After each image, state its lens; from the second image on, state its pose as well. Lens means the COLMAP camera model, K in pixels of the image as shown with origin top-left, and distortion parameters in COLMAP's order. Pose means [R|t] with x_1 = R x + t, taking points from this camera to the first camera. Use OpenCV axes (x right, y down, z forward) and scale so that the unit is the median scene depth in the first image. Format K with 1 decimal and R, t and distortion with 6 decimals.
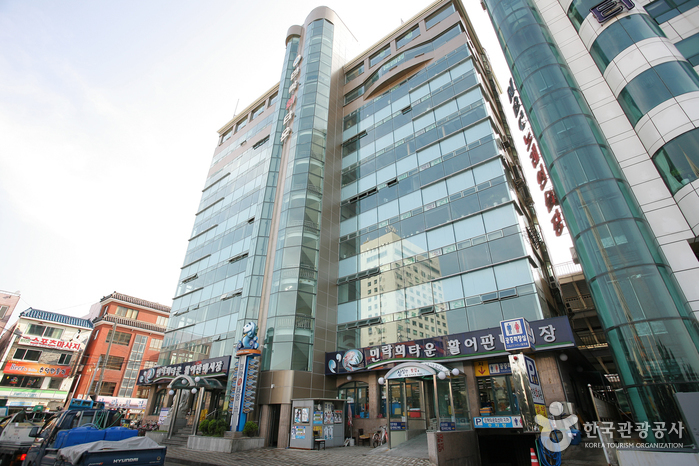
lens RADIAL K [[336.3, 0, 351.6], [0, 336.3, 231.8], [0, 0, 1]] dist [-0.033123, 0.004782]
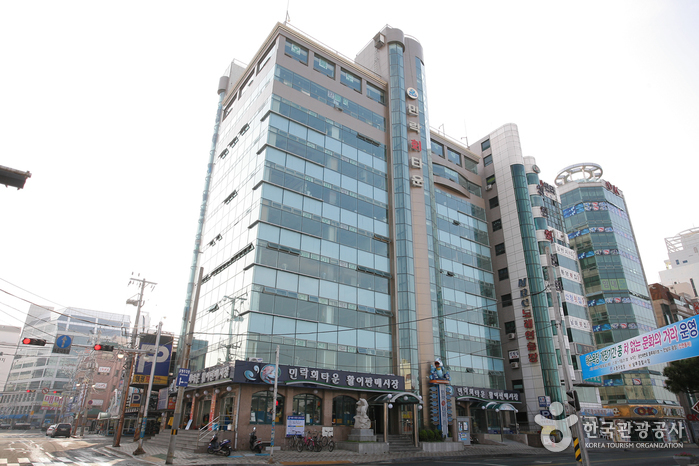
lens RADIAL K [[460.1, 0, 349.8], [0, 460.1, 233.5], [0, 0, 1]] dist [-0.050645, -0.000067]
pose [[0.258984, 0.382648, 0.886853, -2.518429], [-0.478796, 0.848289, -0.226189, 0.496620], [-0.838858, -0.366042, 0.402903, 0.873941]]
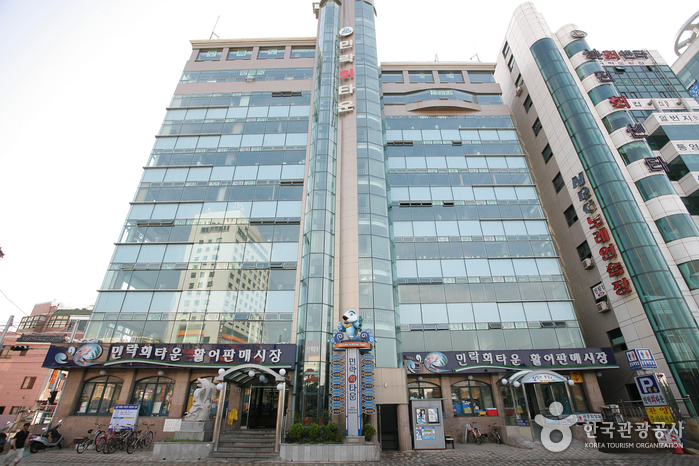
lens RADIAL K [[336.3, 0, 353.7], [0, 336.3, 230.8], [0, 0, 1]] dist [-0.033123, 0.004782]
pose [[0.793345, 0.285685, 0.537576, -0.968433], [-0.290968, 0.953599, -0.077367, 0.159871], [-0.534735, -0.095039, 0.839659, 0.322546]]
